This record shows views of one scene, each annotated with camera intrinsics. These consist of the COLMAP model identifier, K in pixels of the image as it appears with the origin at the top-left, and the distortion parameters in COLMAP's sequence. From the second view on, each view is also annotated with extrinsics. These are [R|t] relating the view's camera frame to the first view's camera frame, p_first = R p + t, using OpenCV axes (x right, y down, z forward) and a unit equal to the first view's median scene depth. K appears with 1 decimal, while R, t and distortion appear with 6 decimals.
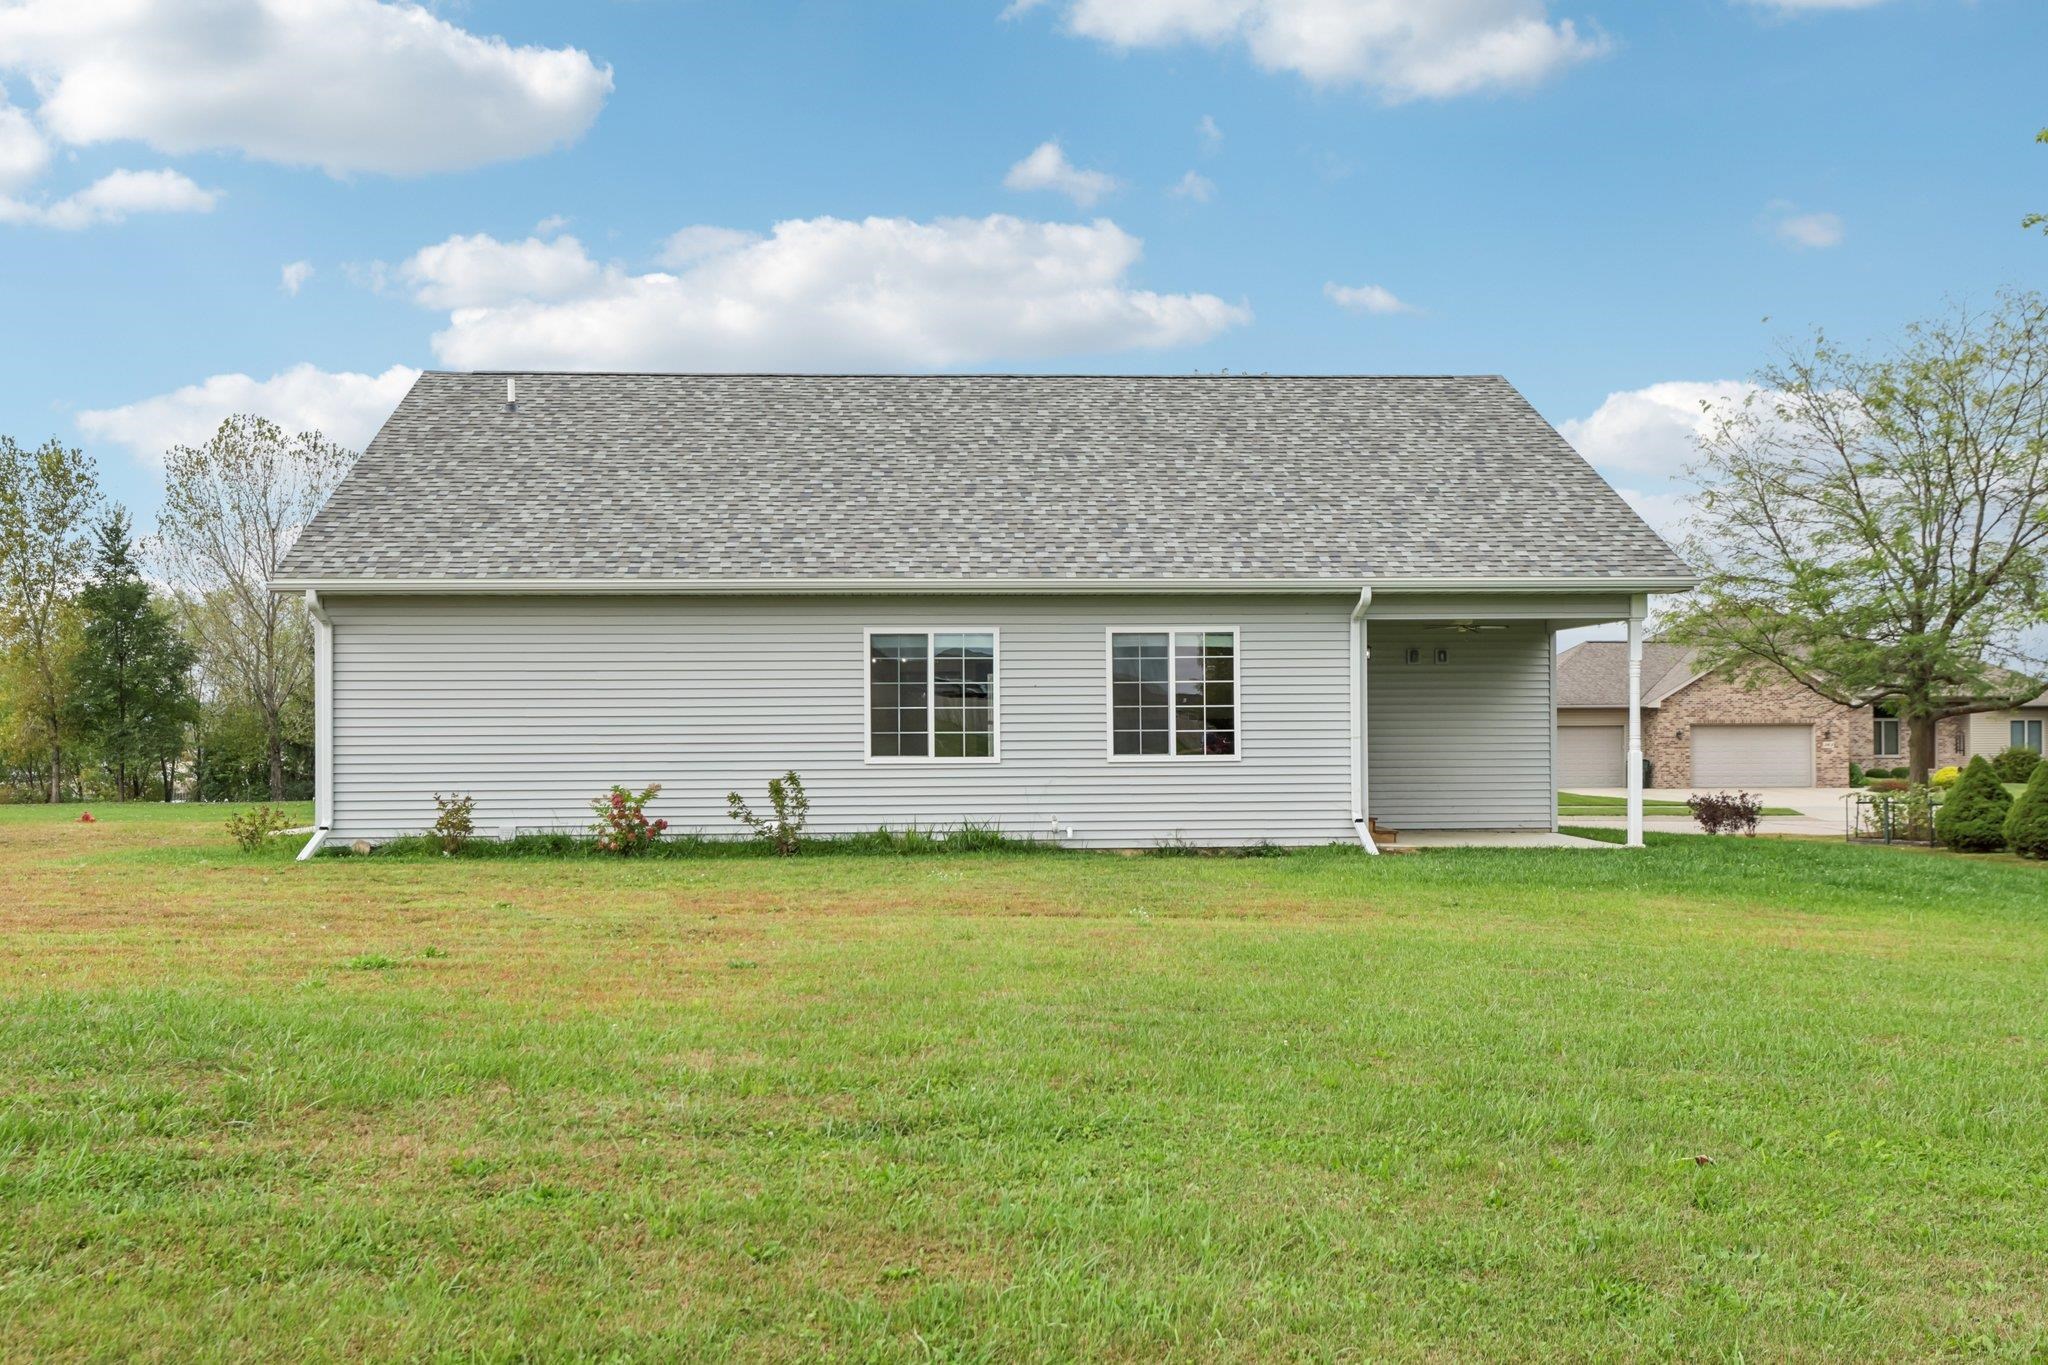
lens RADIAL K [[1954.4, 0, 1018.4], [0, 1954.4, 697.3], [0, 0, 1]] dist [0.034964, 0.000000]
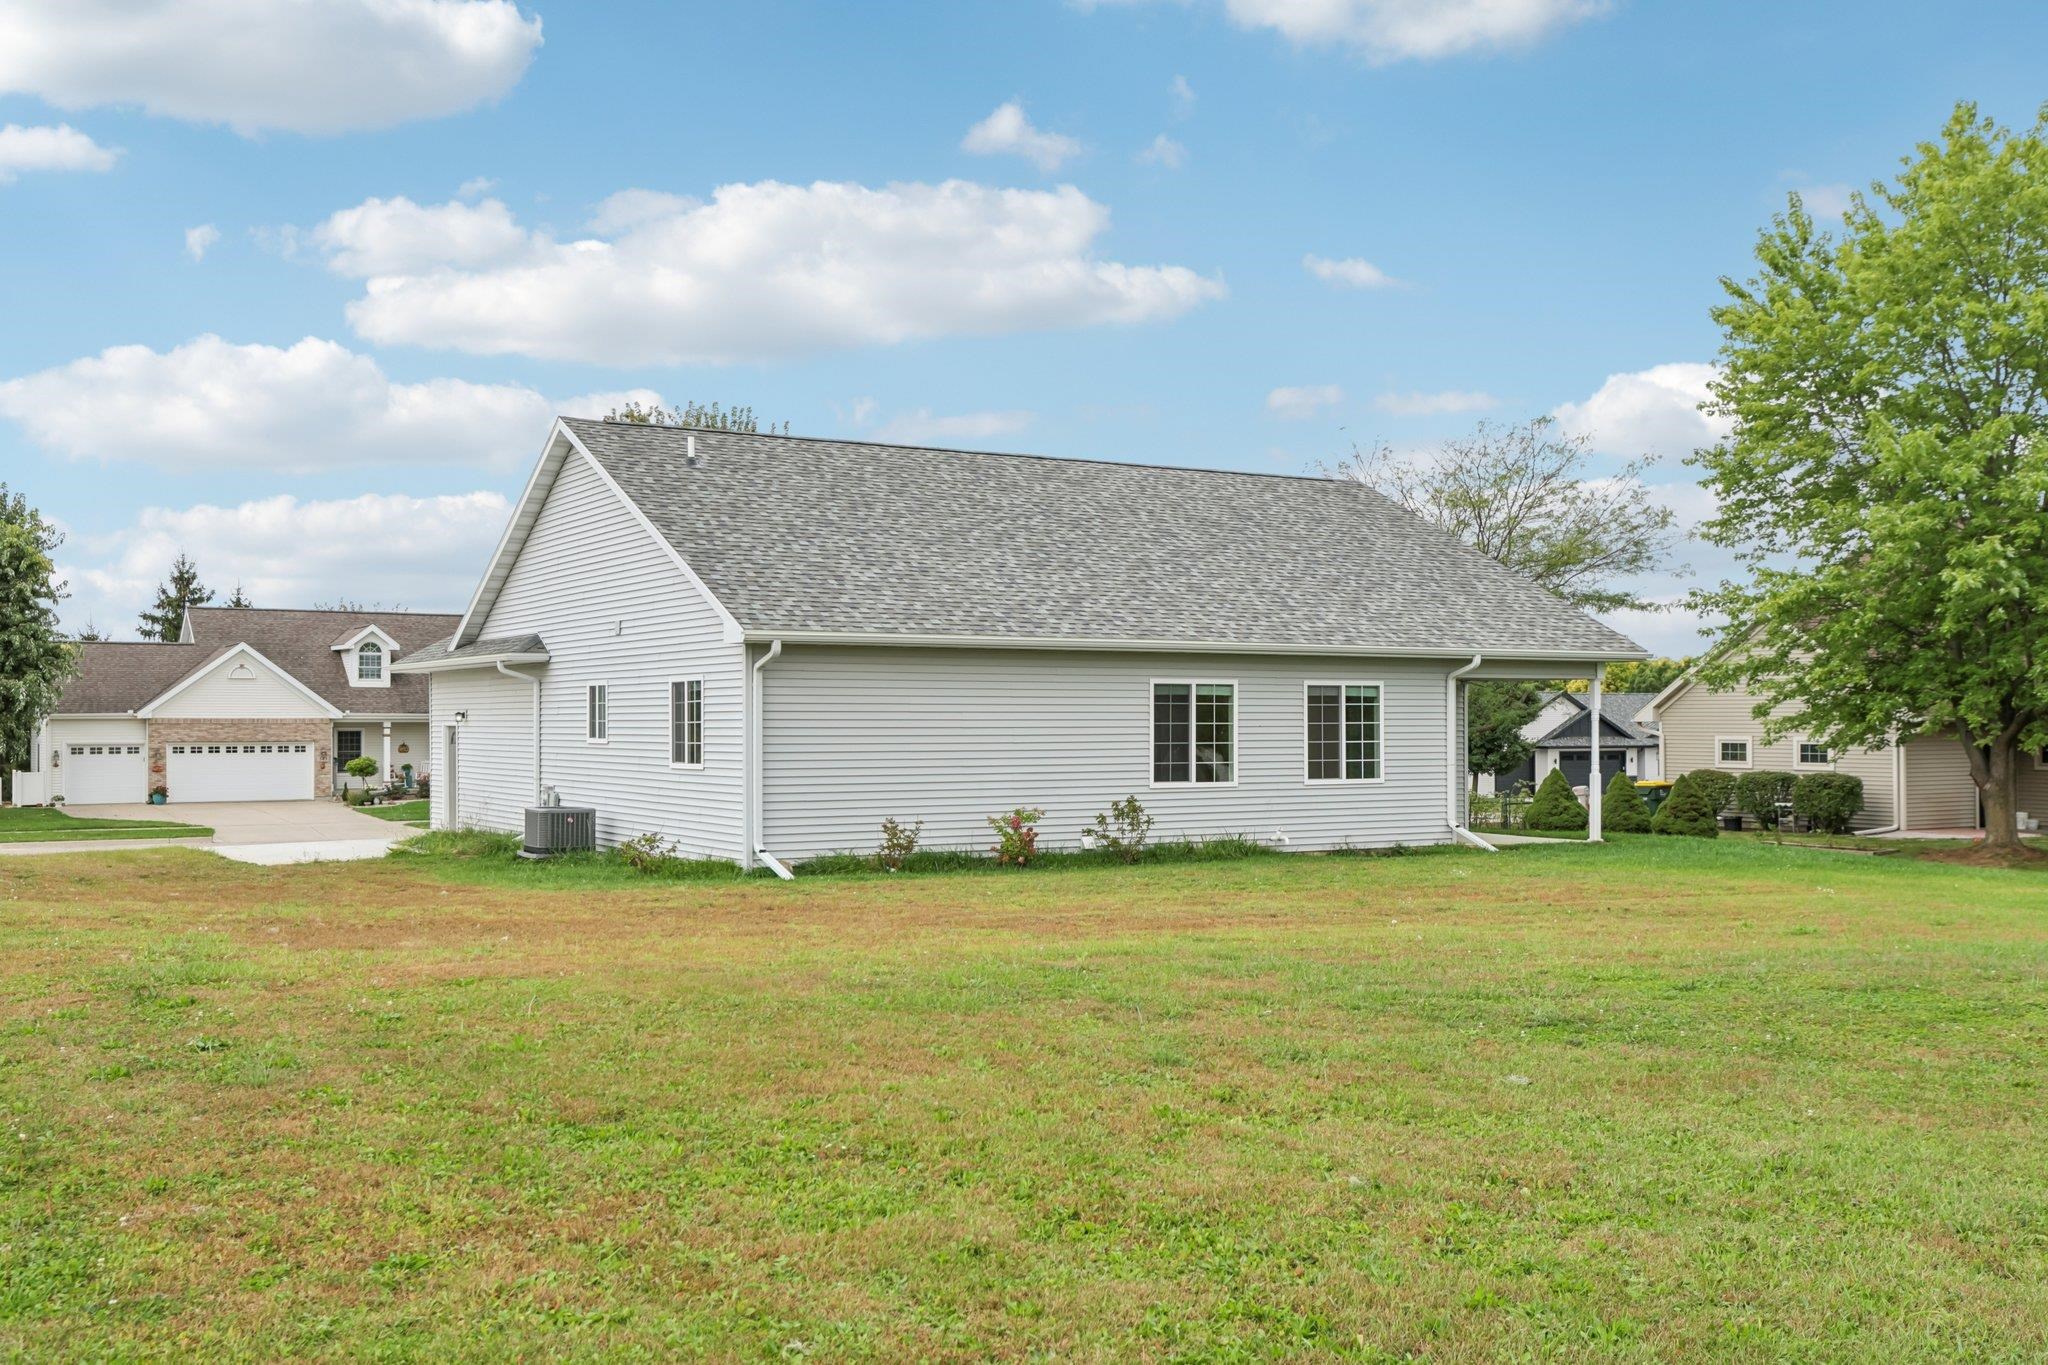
lens RADIAL K [[1954.4, 0, 1057.0], [0, 1954.4, 699.4], [0, 0, 1]] dist [0.034964, 0.000000]
pose [[0.877340, 0.009603, 0.479773, -0.720882], [-0.008538, 0.999954, -0.004402, -0.016265], [-0.479793, -0.000234, 0.877382, -0.057458]]
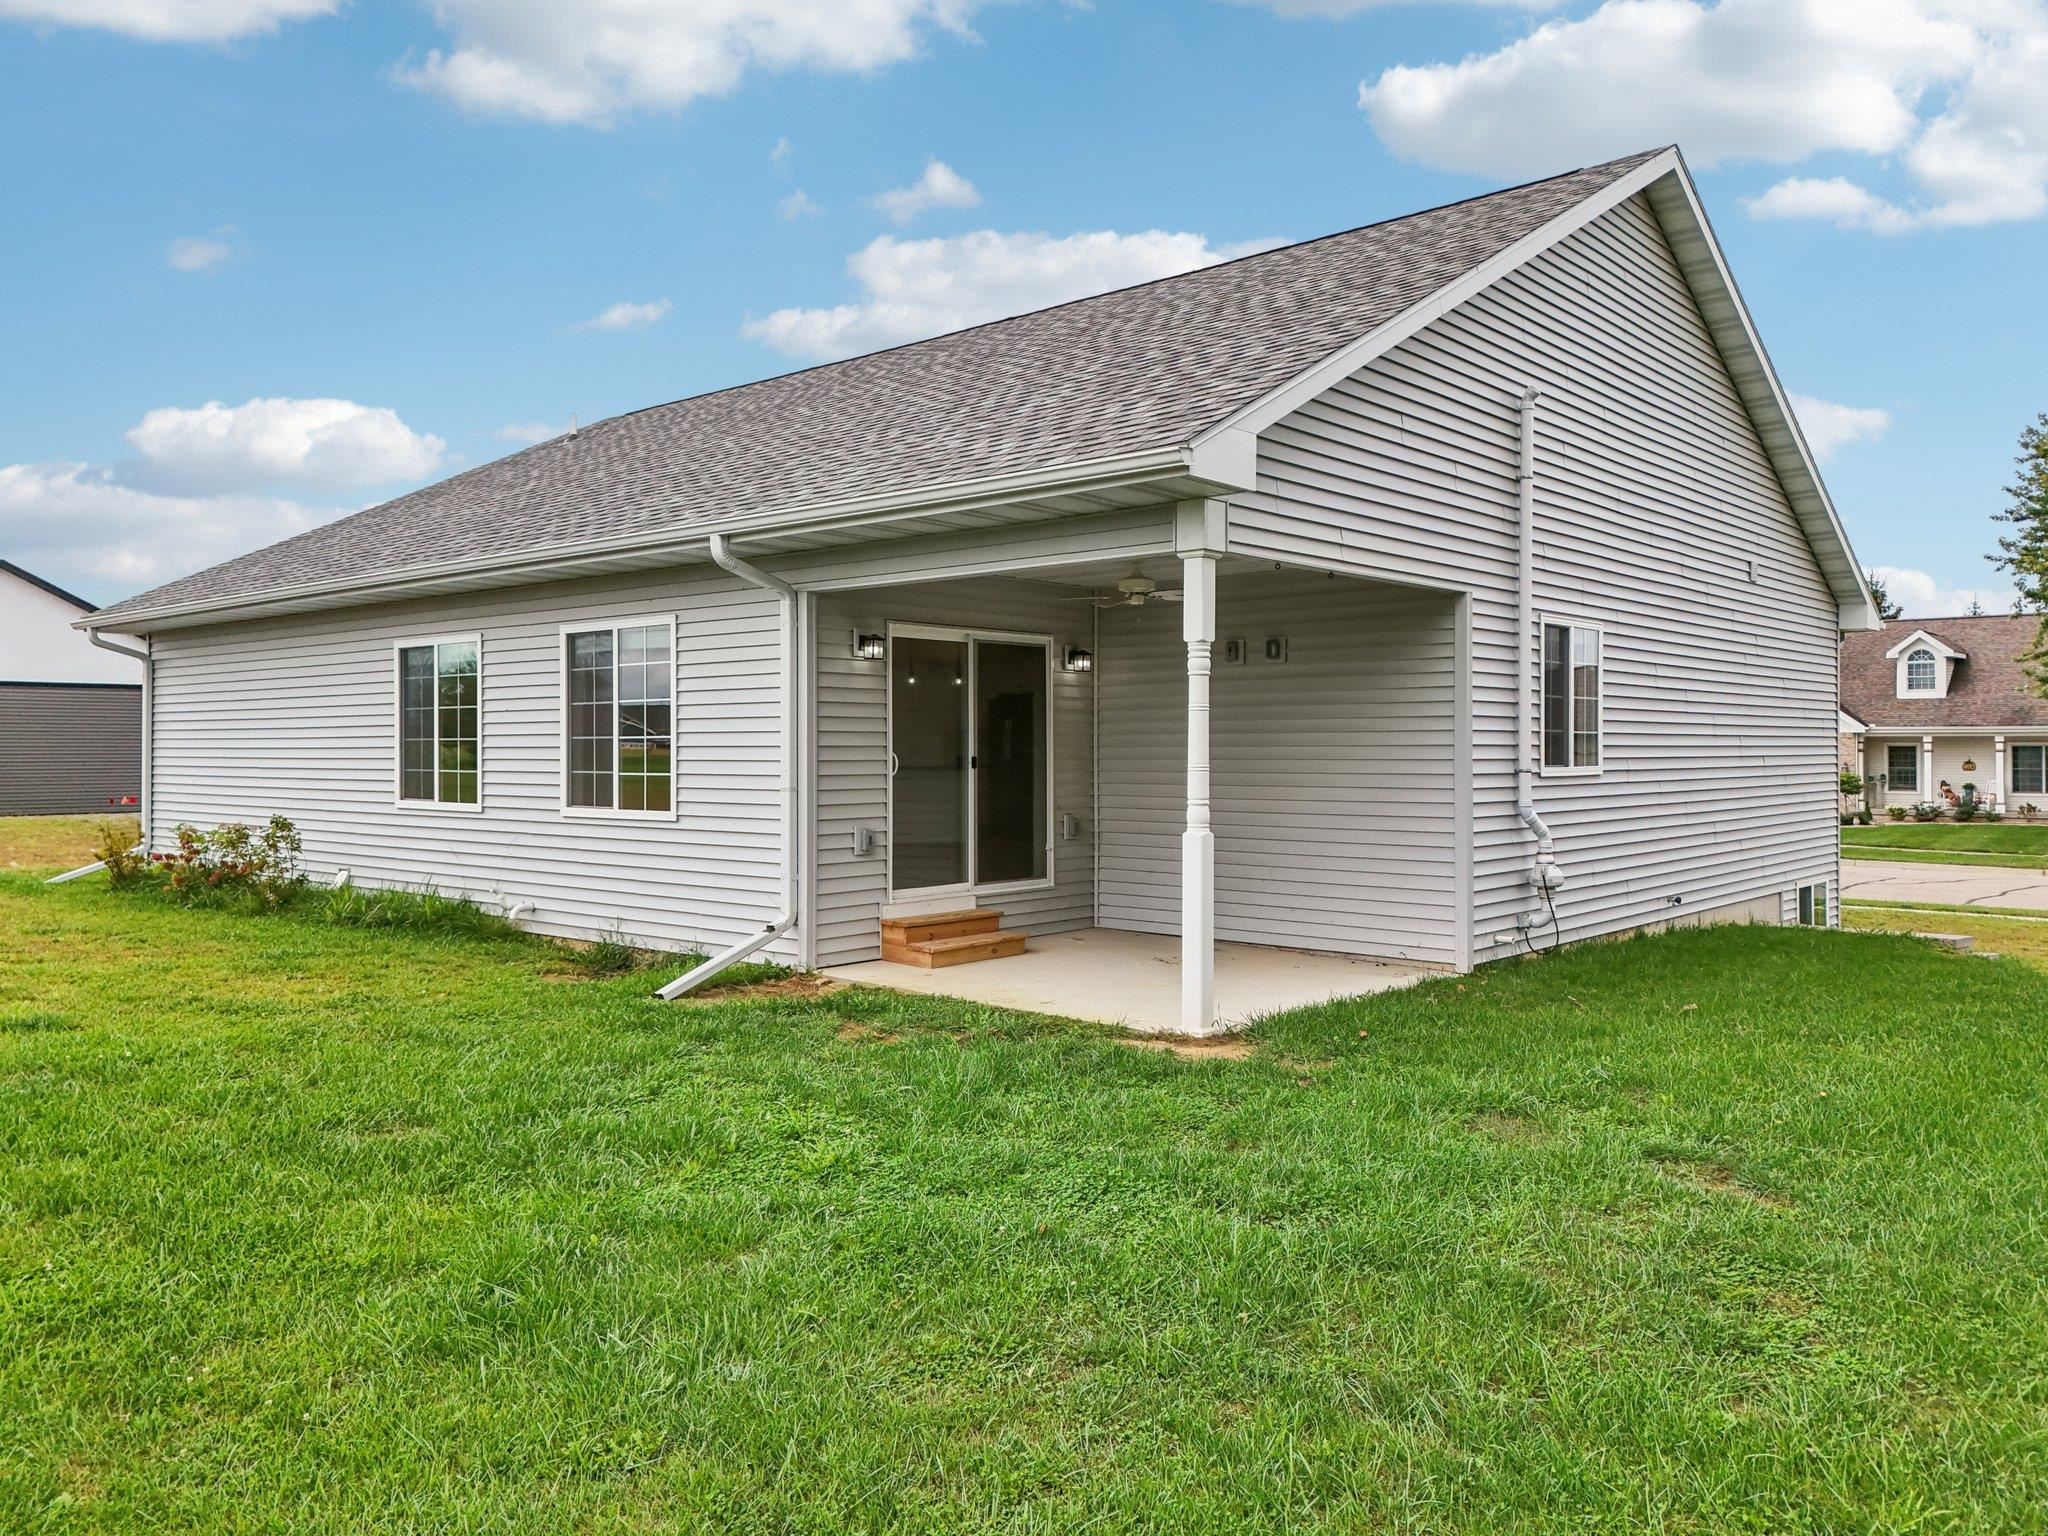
lens RADIAL K [[1514.1, 0, 1011.2], [0, 1514.1, 764.9], [0, 0, 1]] dist [0.071055, -0.086861]
pose [[0.711756, 0.012124, -0.702323, 0.551133], [0.004703, 0.999746, 0.022025, 0.003106], [0.702411, -0.018979, 0.711518, 0.722818]]
